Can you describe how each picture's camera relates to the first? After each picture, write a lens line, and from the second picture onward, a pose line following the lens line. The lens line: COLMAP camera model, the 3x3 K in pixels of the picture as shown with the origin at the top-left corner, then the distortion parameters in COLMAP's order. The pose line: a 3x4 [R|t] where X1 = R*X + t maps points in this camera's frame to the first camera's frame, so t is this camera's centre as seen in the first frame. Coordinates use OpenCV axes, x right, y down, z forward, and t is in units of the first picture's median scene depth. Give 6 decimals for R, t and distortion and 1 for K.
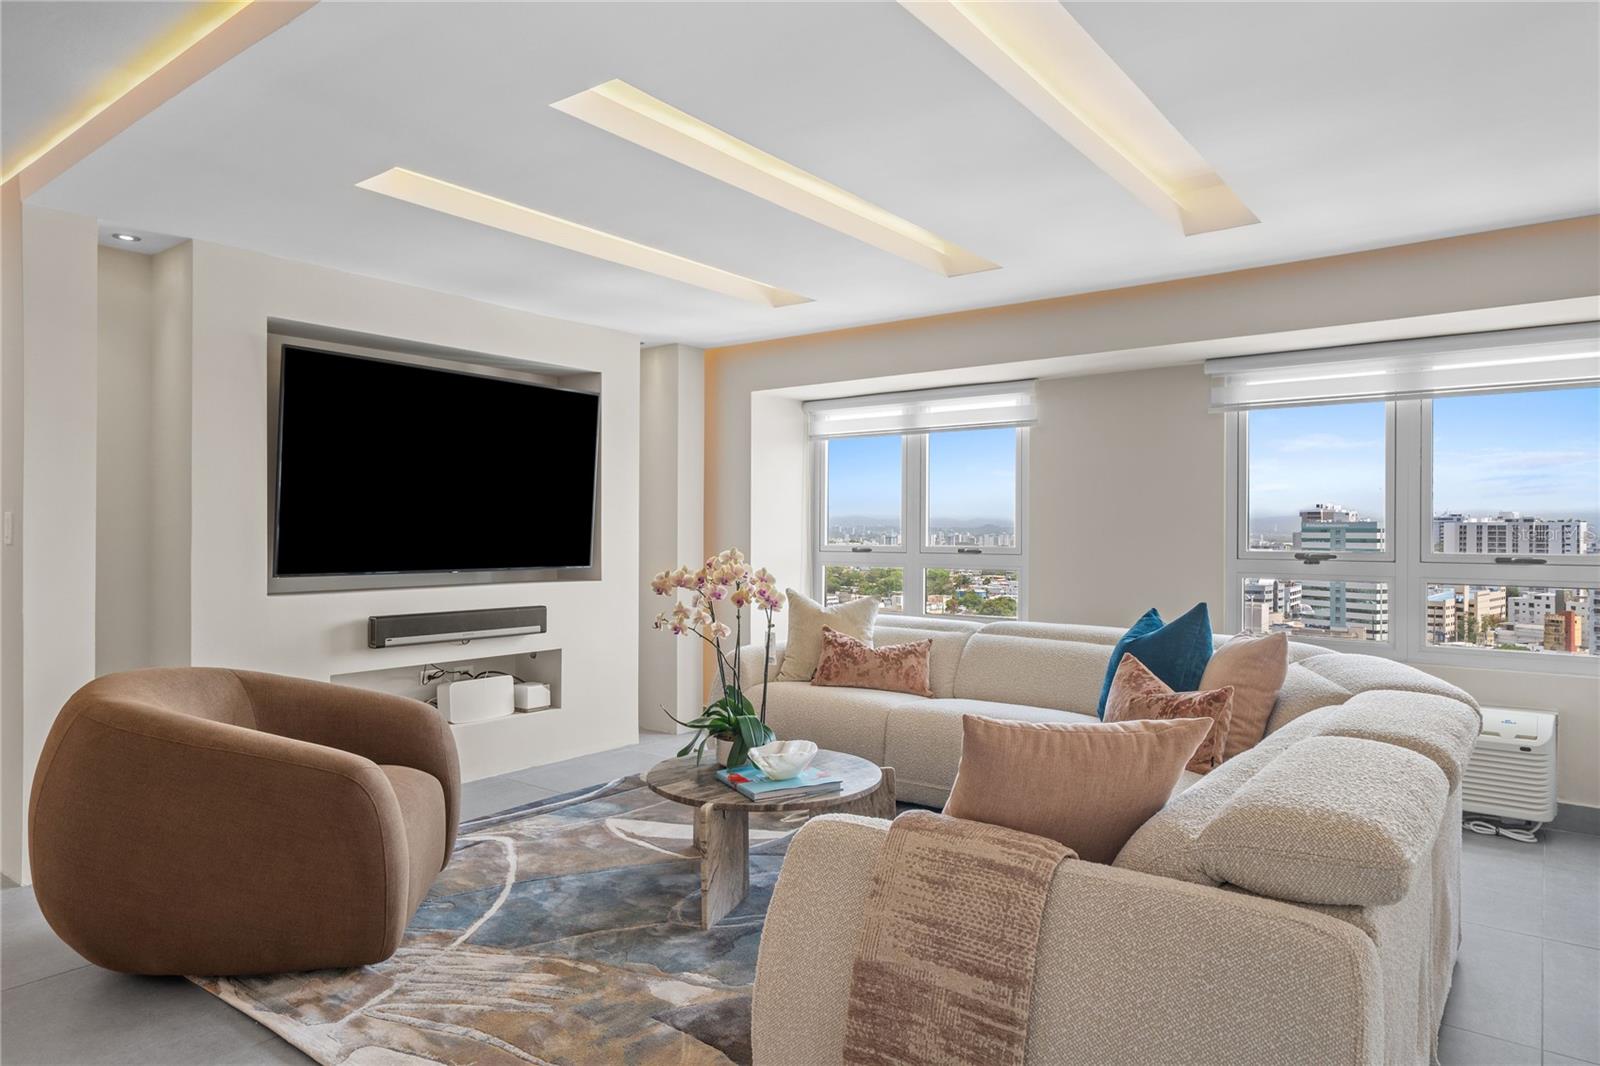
lens RADIAL K [[979.6, 0, 807.4], [0, 979.6, 529.0], [0, 0, 1]] dist [0.007747, 0.001217]
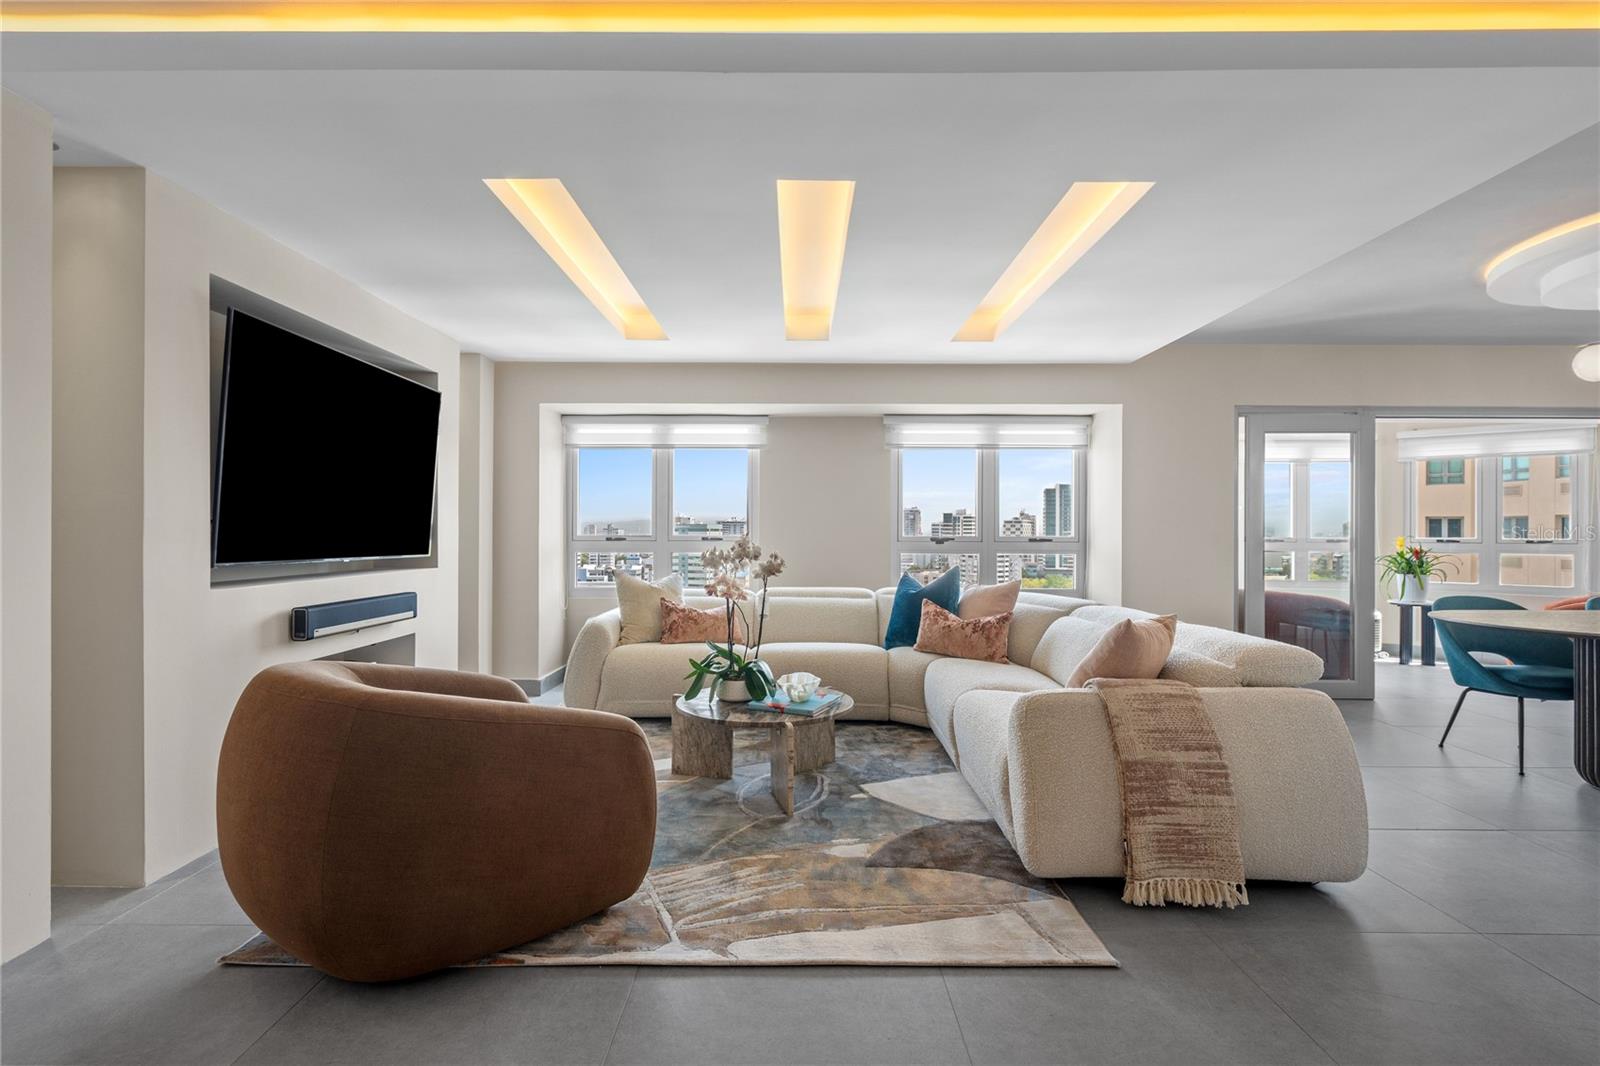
lens RADIAL K [[775.3, 0, 795.2], [0, 775.3, 534.9], [0, 0, 1]] dist [-0.001608, -0.000081]
pose [[0.793268, -0.003049, 0.608865, -0.450670], [-0.001497, 0.999975, 0.006959, 0.011183], [-0.608871, -0.006432, 0.793243, 0.099282]]
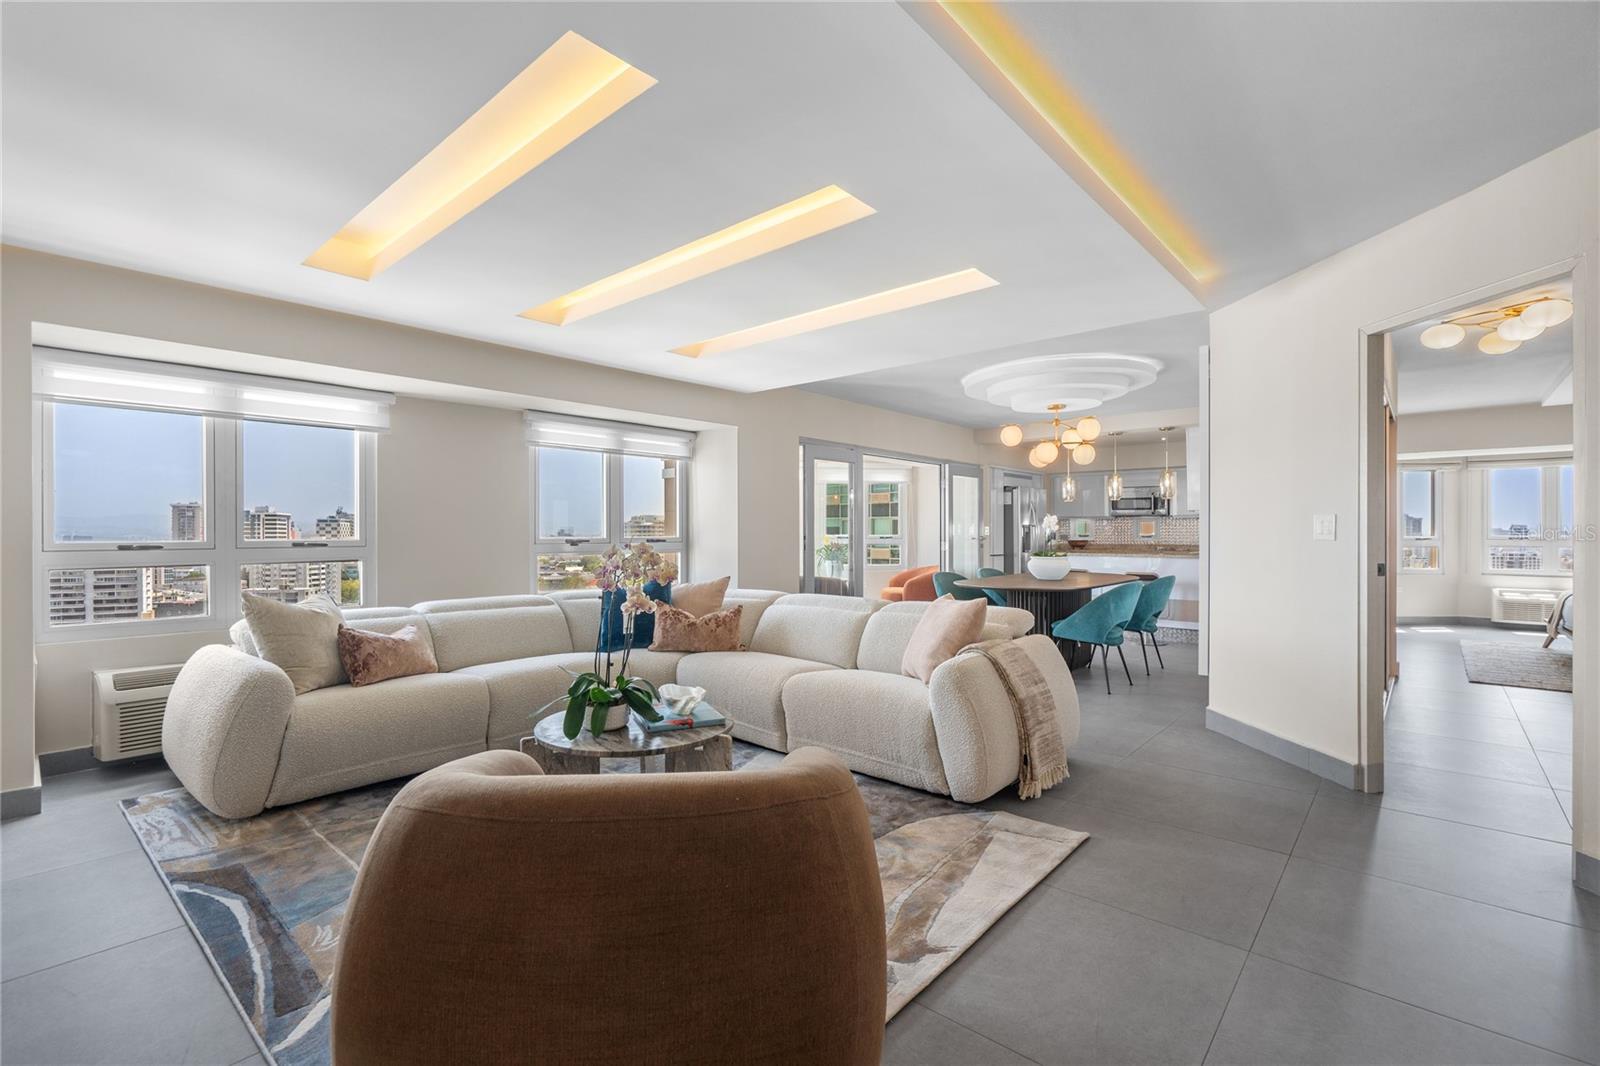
lens RADIAL K [[726.6, 0, 793.4], [0, 726.6, 533.3], [0, 0, 1]] dist [-0.000201, 0.000425]
pose [[0.070982, -0.005405, 0.997463, -0.637511], [-0.000816, 0.999985, 0.005476, 0.007394], [-0.997477, -0.001202, 0.070976, 0.510277]]
